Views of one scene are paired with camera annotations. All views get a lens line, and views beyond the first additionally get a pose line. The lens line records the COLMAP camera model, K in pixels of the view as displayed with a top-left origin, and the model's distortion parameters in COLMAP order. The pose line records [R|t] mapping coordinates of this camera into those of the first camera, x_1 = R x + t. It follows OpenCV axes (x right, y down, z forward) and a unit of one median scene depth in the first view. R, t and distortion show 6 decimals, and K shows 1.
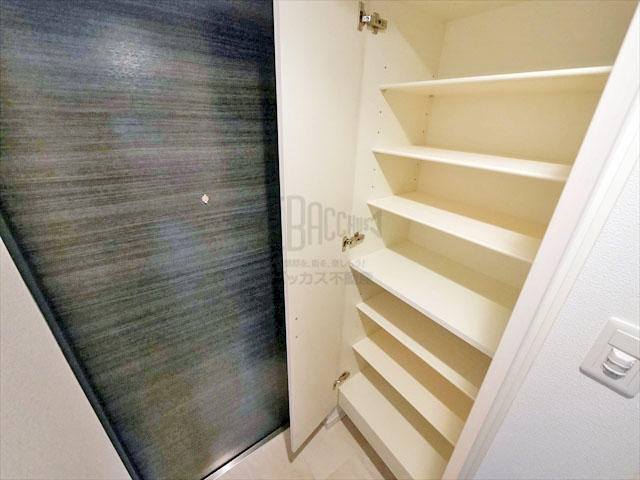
lens RADIAL K [[261.6, 0, 320.3], [0, 261.6, 239.9], [0, 0, 1]] dist [0.000377, -0.000115]
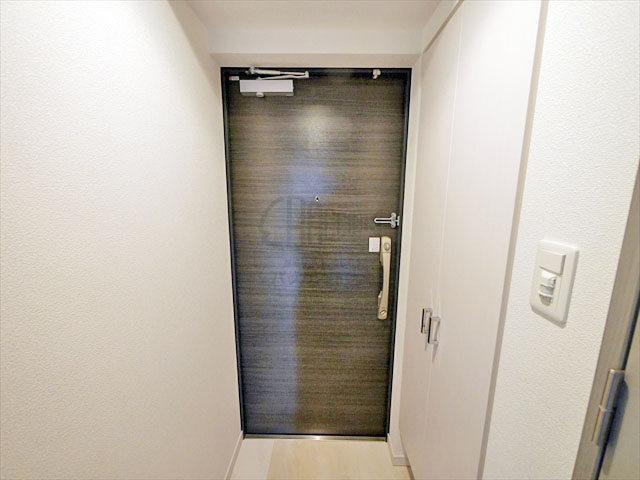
lens RADIAL K [[261.6, 0, 319.5], [0, 261.6, 239.7], [0, 0, 1]] dist [0.000377, -0.000115]
pose [[0.802118, 0.089843, -0.590368, 0.996749], [-0.244898, 0.951149, -0.187989, 0.695593], [0.544639, 0.295369, 0.784937, -0.311441]]
